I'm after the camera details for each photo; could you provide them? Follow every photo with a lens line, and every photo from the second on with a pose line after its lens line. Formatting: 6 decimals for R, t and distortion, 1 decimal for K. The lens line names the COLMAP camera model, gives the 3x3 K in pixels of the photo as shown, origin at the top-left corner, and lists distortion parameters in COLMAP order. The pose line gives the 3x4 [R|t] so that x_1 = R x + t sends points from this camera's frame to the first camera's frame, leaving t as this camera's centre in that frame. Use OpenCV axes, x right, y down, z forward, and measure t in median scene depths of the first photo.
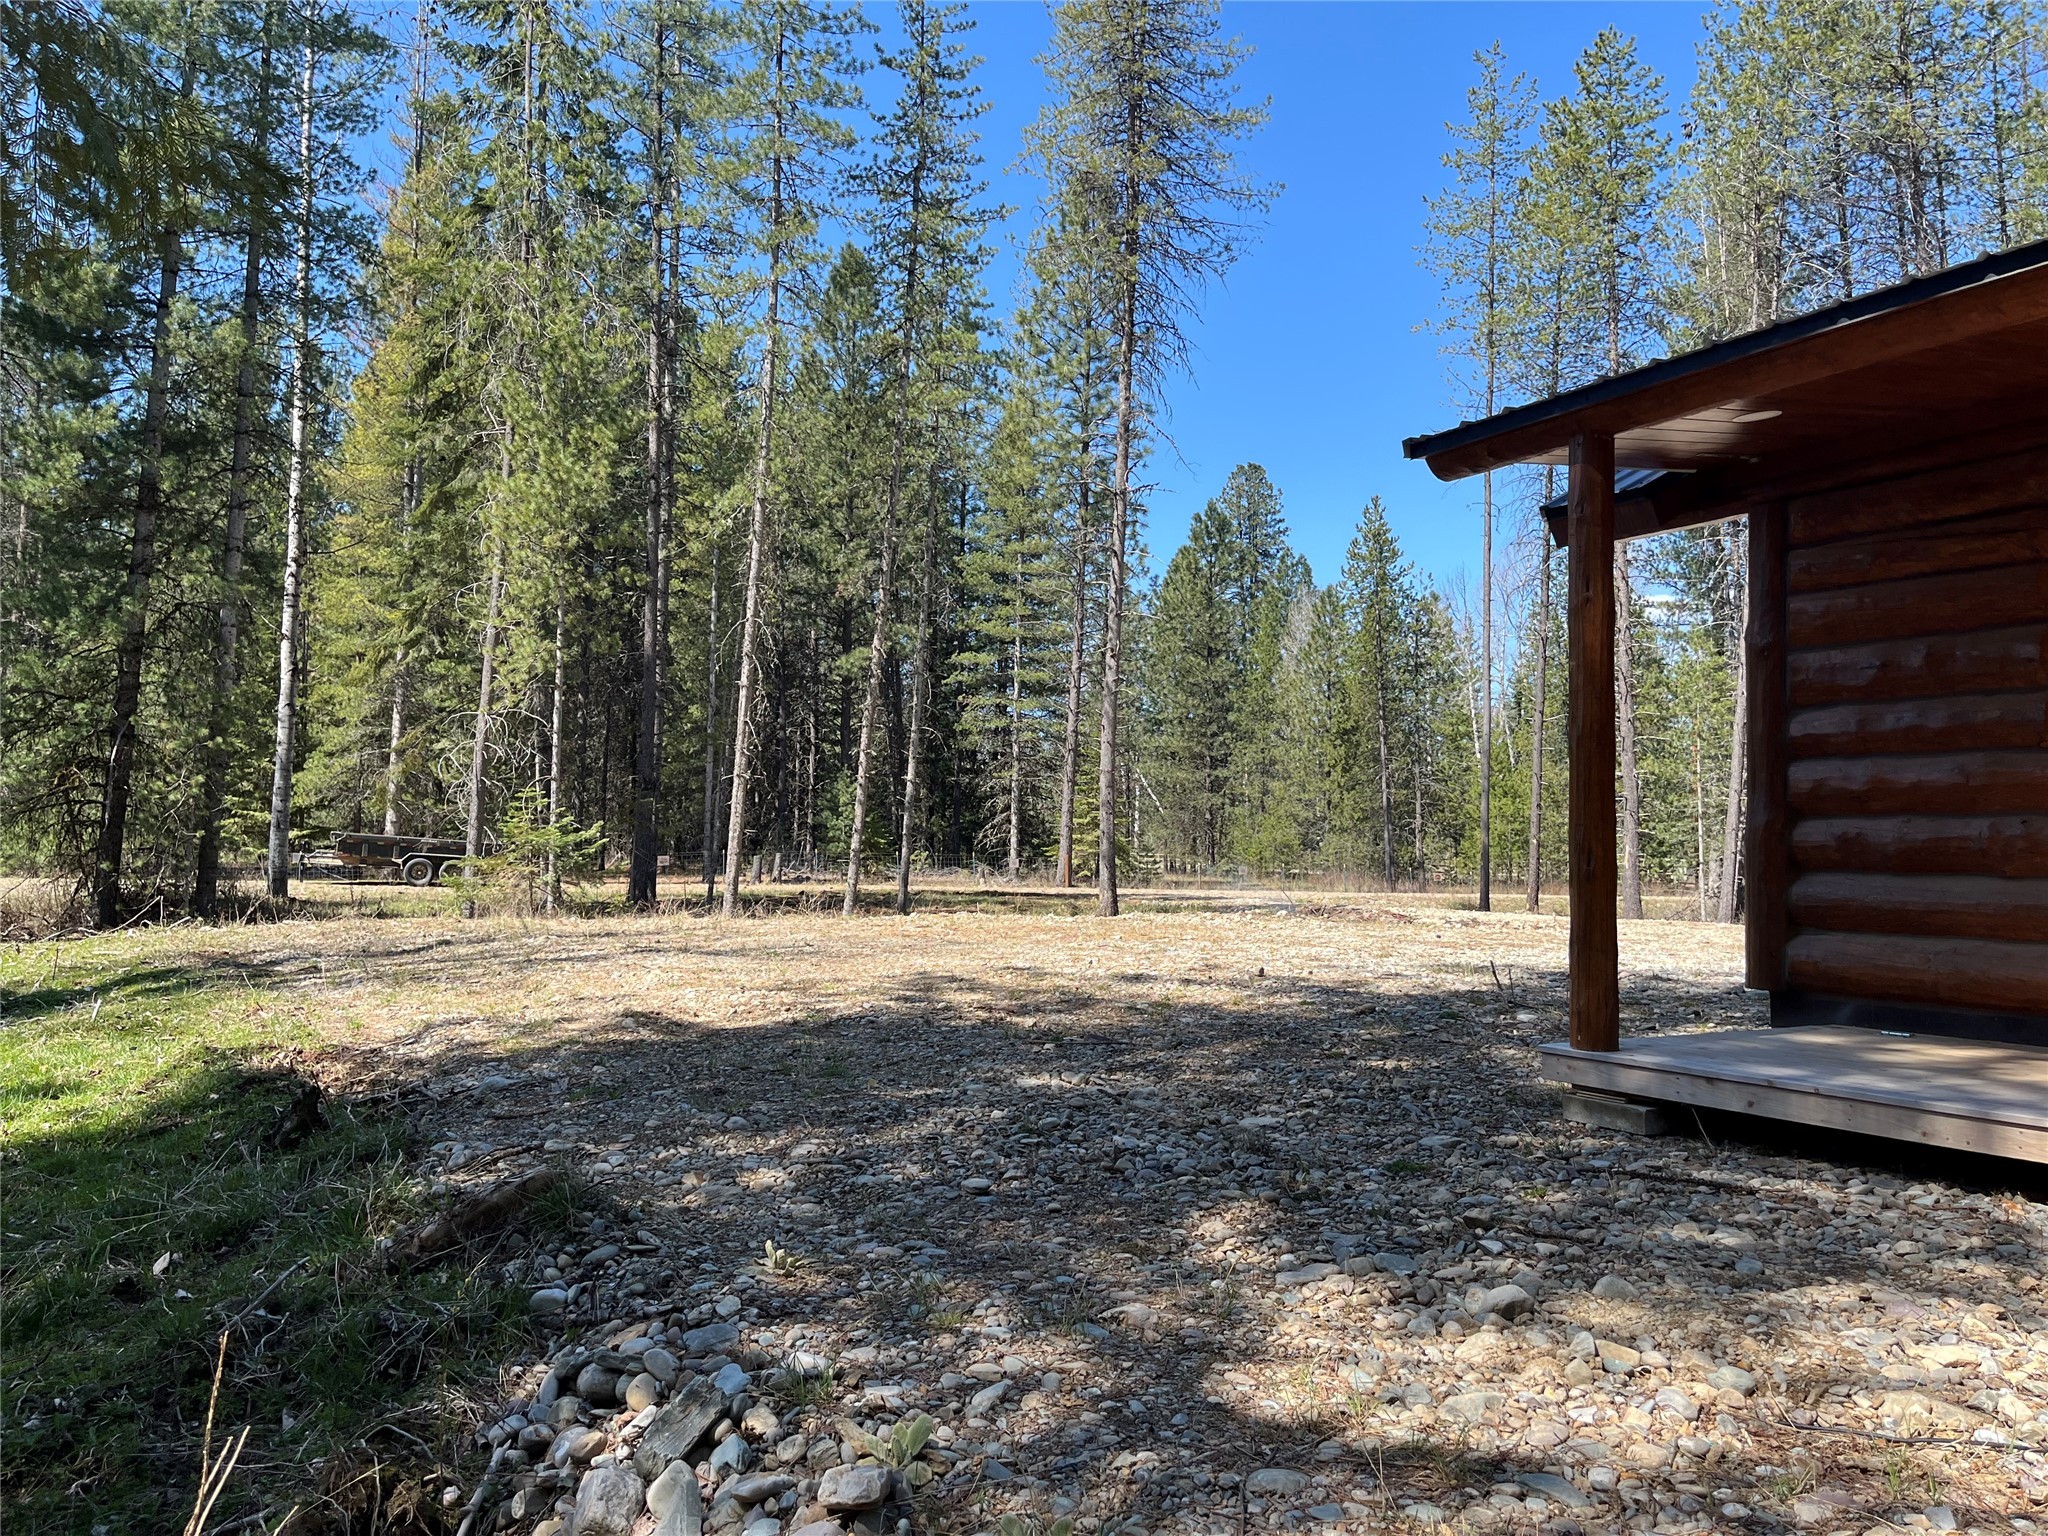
lens RADIAL K [[1548.2, 0, 1018.4], [0, 1548.2, 775.1], [0, 0, 1]] dist [0.065717, -0.094321]
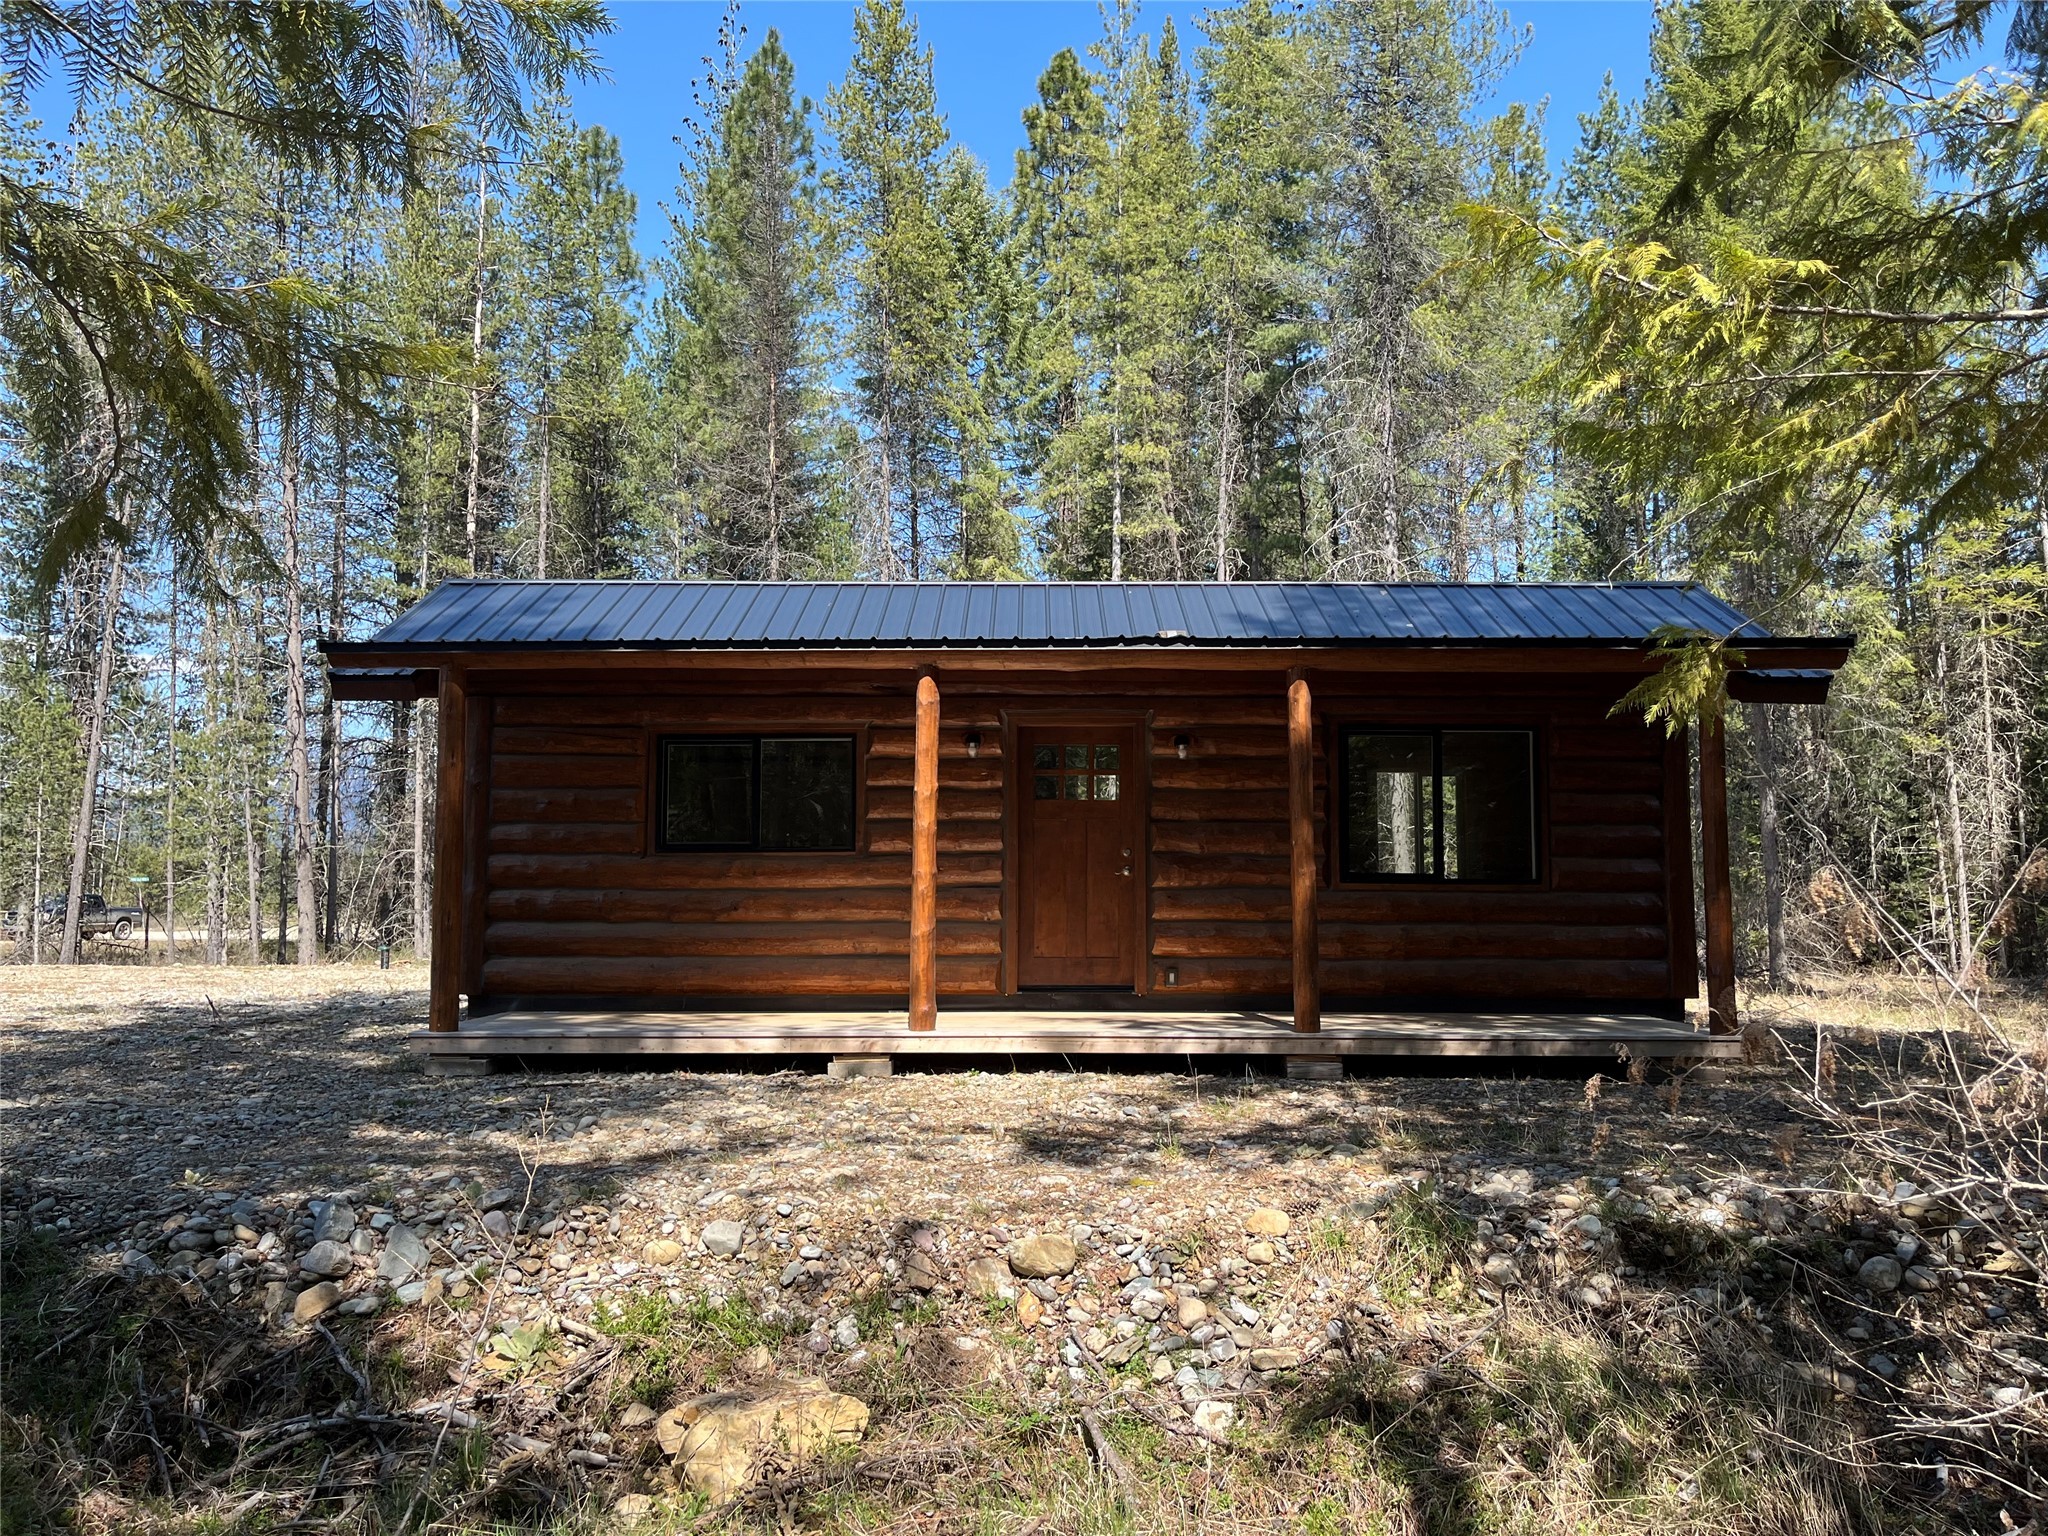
lens RADIAL K [[1548.2, 0, 1032.0], [0, 1548.2, 781.2], [0, 0, 1]] dist [0.065717, -0.094321]
pose [[0.501565, 0.052389, 0.863532, -0.521051], [-0.035384, 0.998572, -0.040029, -0.032373], [-0.864396, -0.010479, 0.502703, -0.260652]]
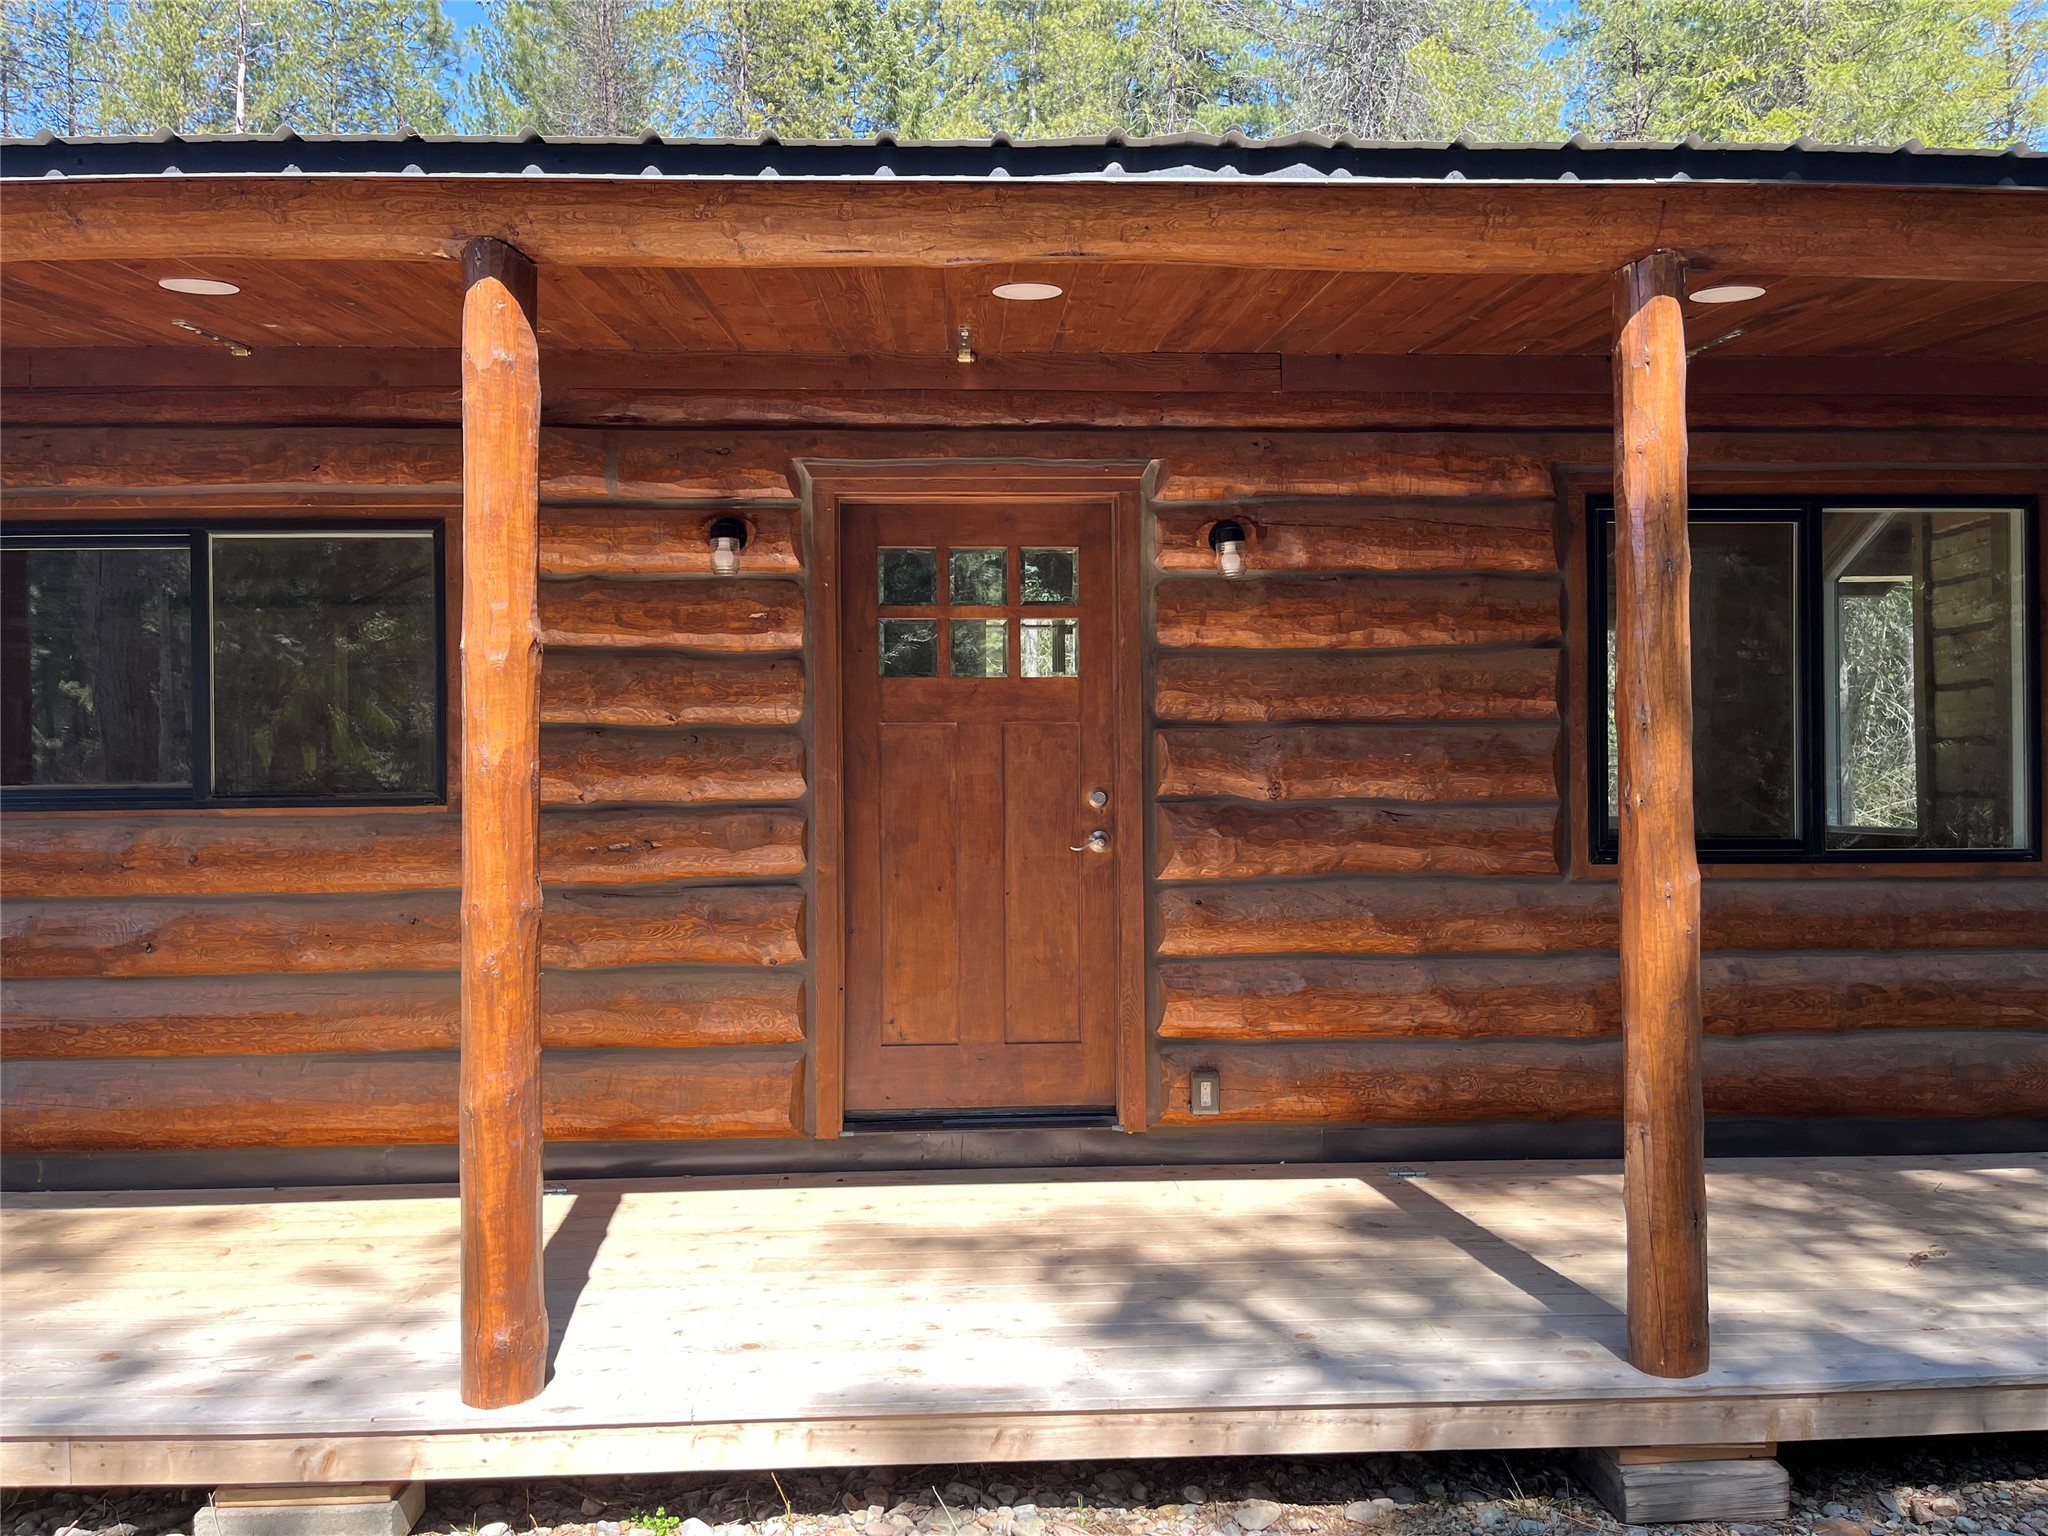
lens RADIAL K [[1548.2, 0, 1010.7], [0, 1548.2, 772.1], [0, 0, 1]] dist [0.065717, -0.094321]
pose [[0.463530, -0.014028, 0.885970, 0.154605], [-0.026632, 0.999202, 0.029755, -0.053311], [-0.885681, -0.037388, 0.462786, 0.103205]]
